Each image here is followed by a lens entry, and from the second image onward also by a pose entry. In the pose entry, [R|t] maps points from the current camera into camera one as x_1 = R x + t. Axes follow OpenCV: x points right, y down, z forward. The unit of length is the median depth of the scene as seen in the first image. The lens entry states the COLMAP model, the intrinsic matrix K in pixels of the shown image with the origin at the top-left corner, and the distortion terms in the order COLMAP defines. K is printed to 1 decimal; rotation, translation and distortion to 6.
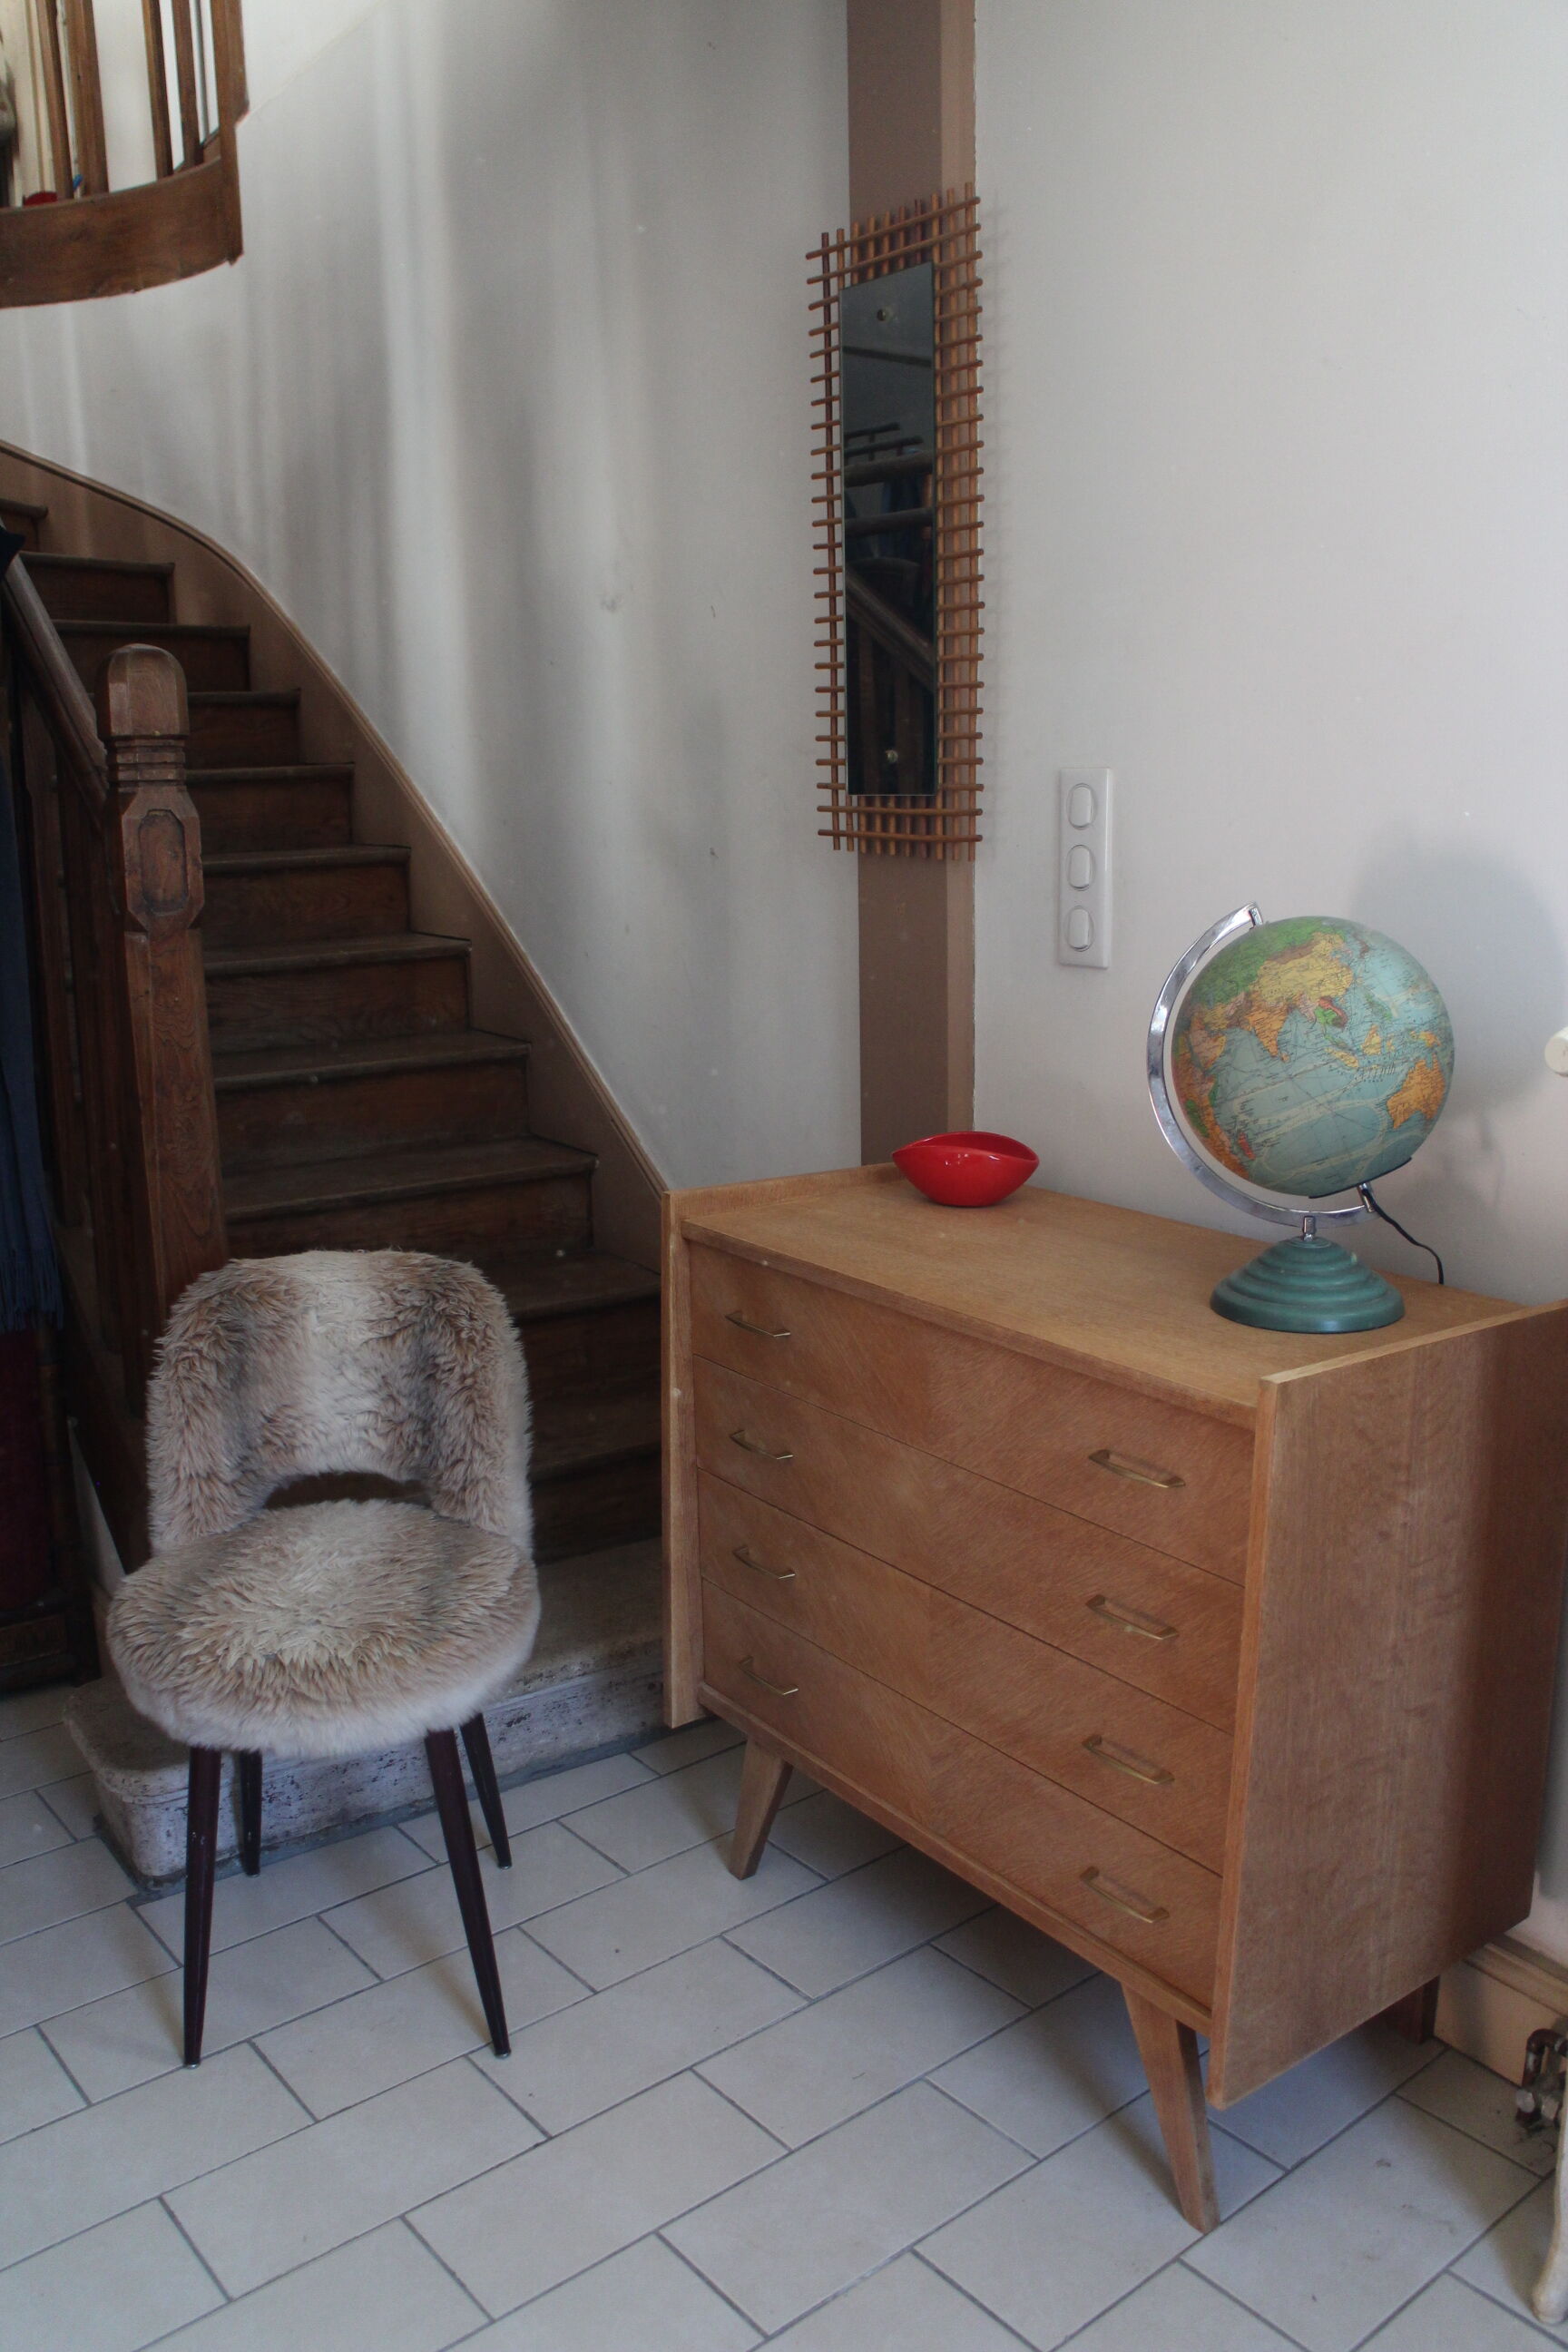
lens RADIAL K [[1935.0, 0, 787.2], [0, 1935.0, 1187.6], [0, 0, 1]] dist [-0.170399, 0.136421]
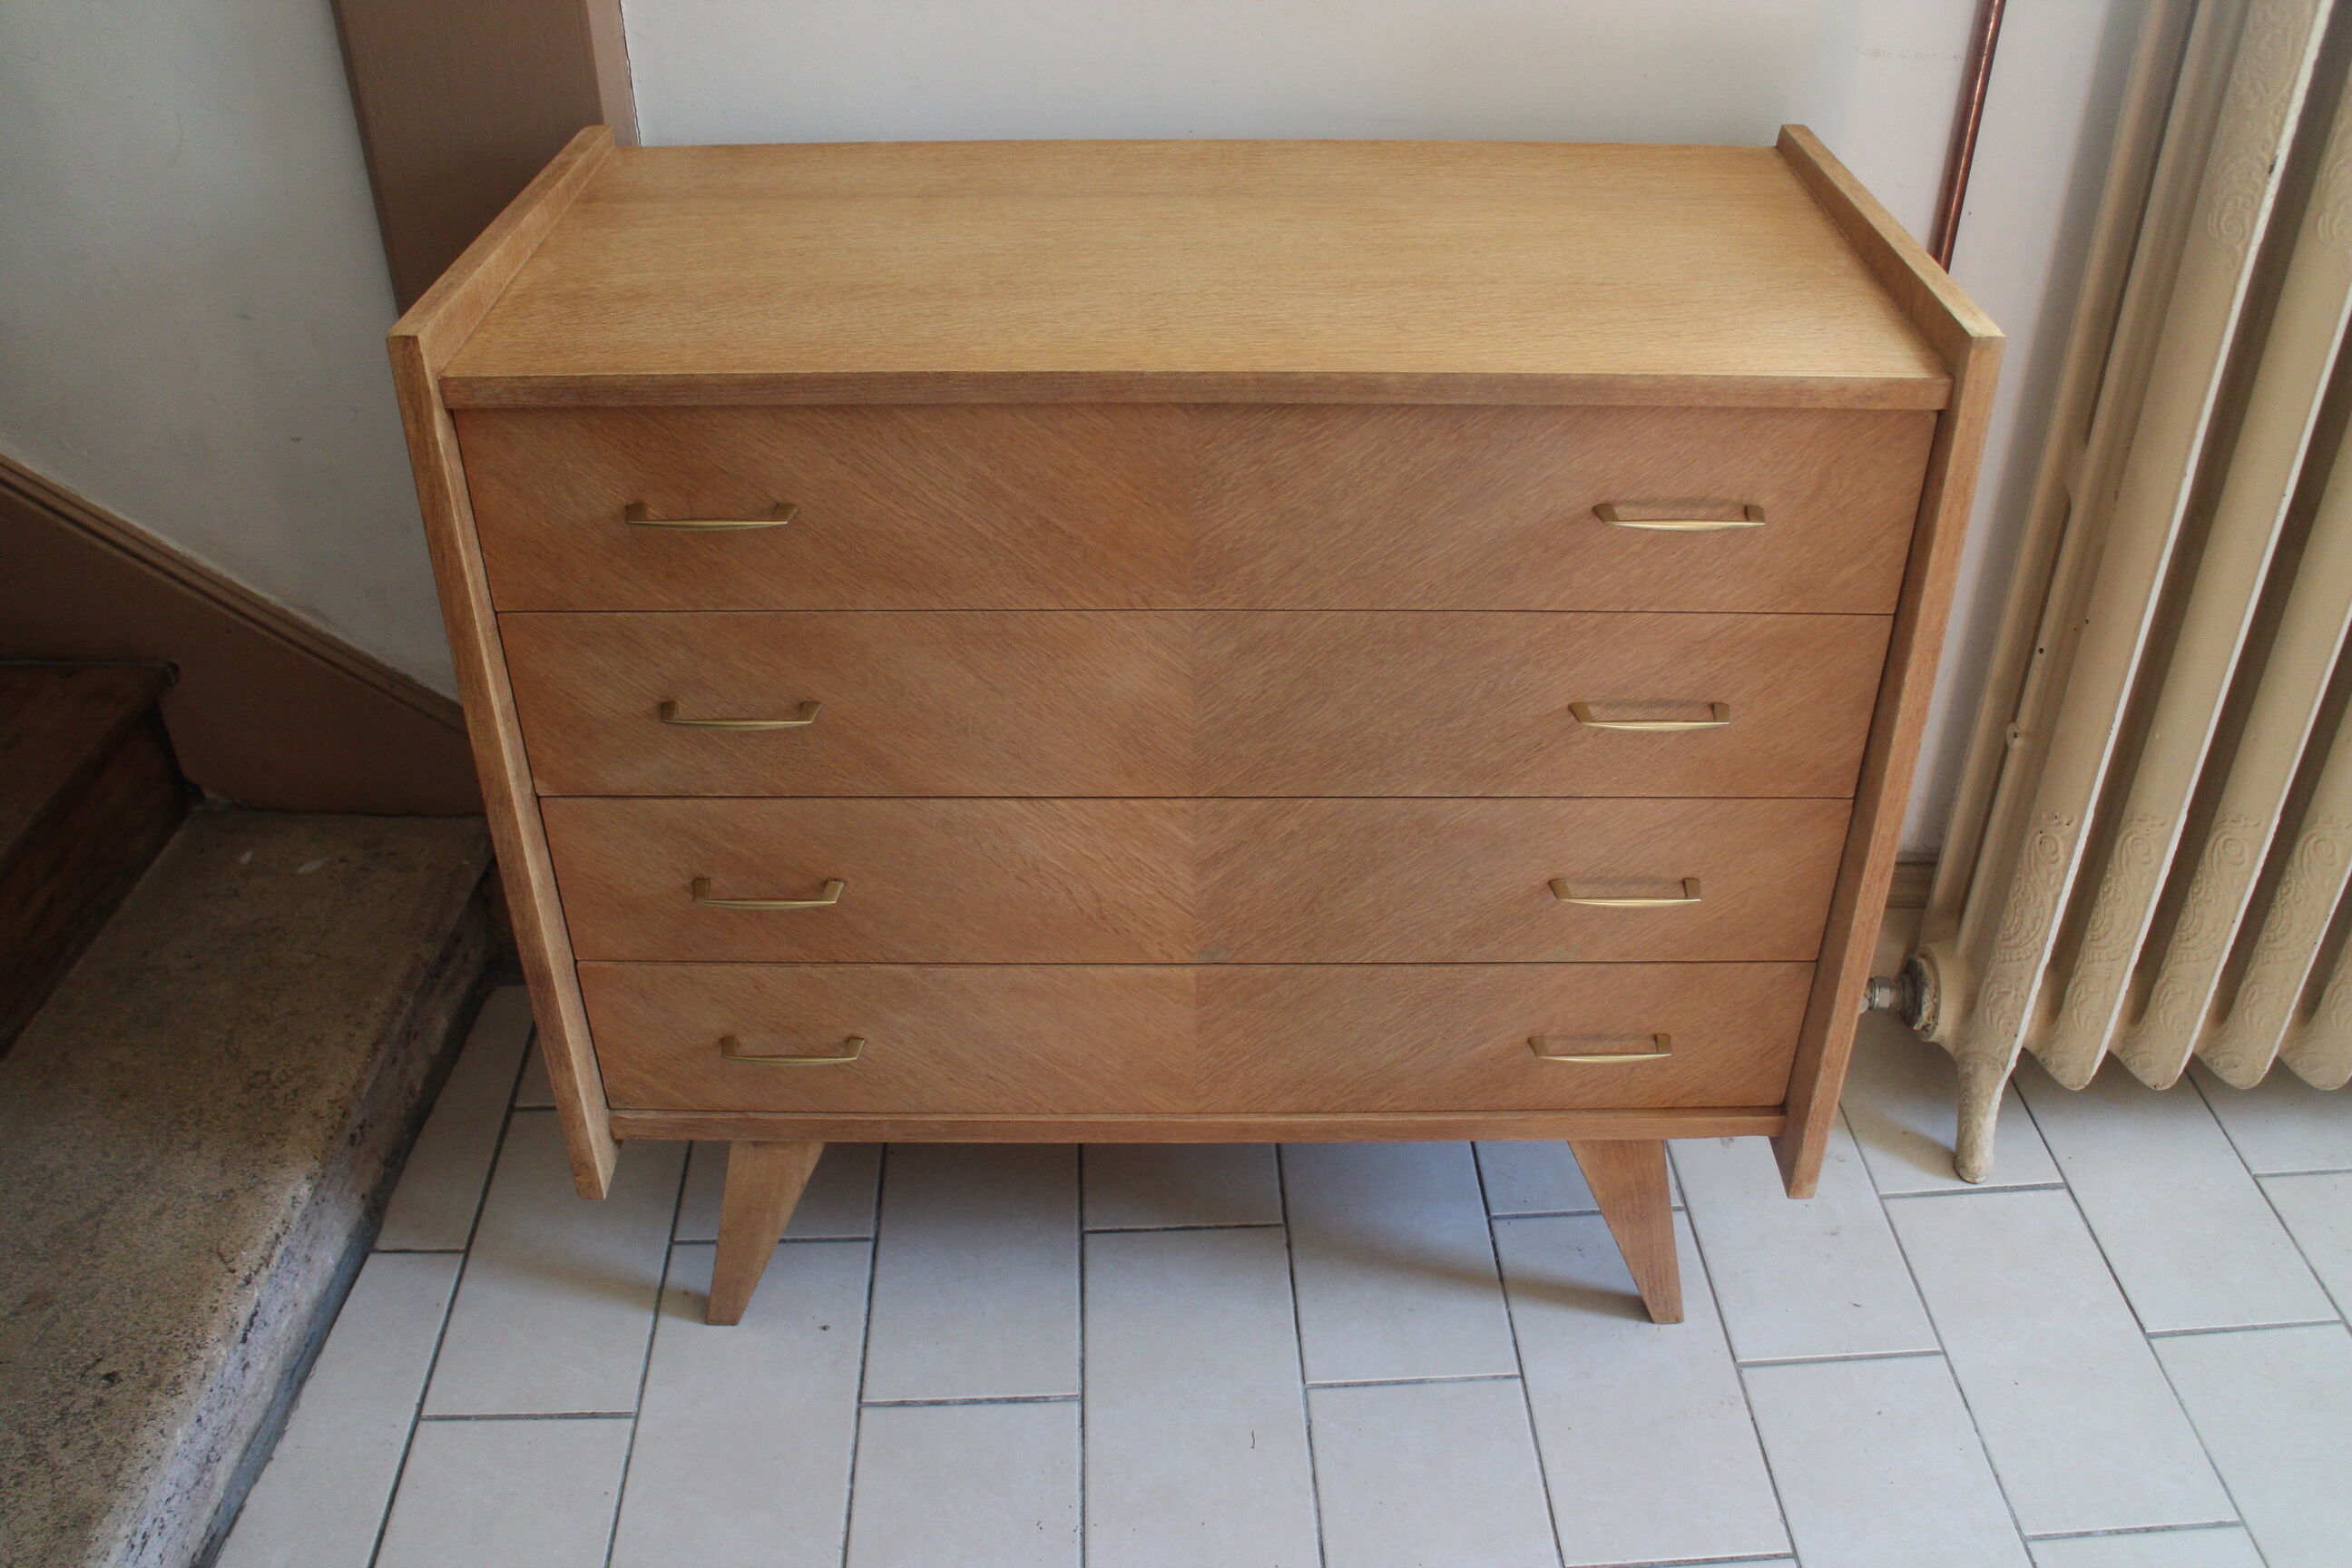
lens RADIAL K [[1997.2, 0, 1183.0], [0, 1997.2, 782.6], [0, 0, 1]] dist [-0.154273, 0.110298]
pose [[0.586061, -0.453423, 0.671520, -0.363327], [0.164086, 0.878008, 0.449643, -0.095130], [-0.793478, -0.153331, 0.588967, 0.594565]]
